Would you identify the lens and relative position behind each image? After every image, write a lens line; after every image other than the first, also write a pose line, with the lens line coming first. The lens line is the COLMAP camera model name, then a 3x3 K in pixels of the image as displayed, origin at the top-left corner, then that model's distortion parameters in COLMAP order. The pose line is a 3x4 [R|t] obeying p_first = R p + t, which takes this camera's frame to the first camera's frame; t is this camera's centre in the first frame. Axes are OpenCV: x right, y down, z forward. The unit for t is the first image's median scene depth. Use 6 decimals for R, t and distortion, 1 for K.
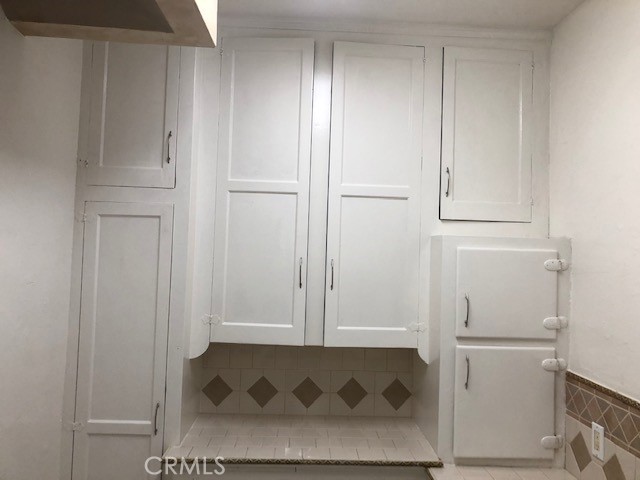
lens RADIAL K [[525.0, 0, 318.6], [0, 525.0, 228.5], [0, 0, 1]] dist [0.030351, -0.032547]
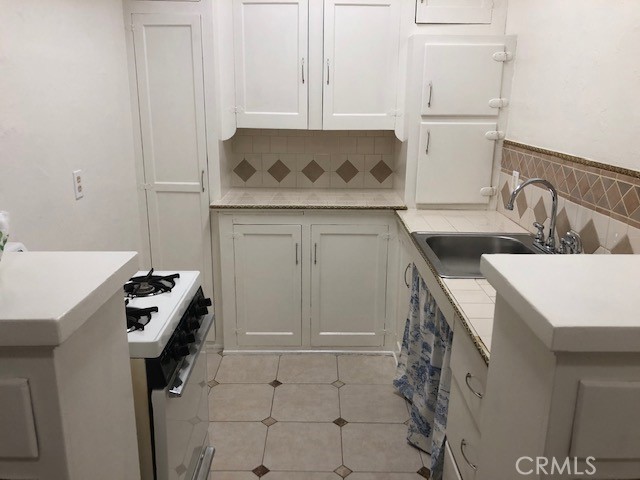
lens RADIAL K [[525.0, 0, 315.9], [0, 525.0, 234.0], [0, 0, 1]] dist [0.030351, -0.032547]
pose [[0.998813, -0.012360, -0.047114, 0.055106], [0.025690, 0.955471, 0.293964, 0.092652], [0.041382, -0.294825, 0.954655, -0.355829]]
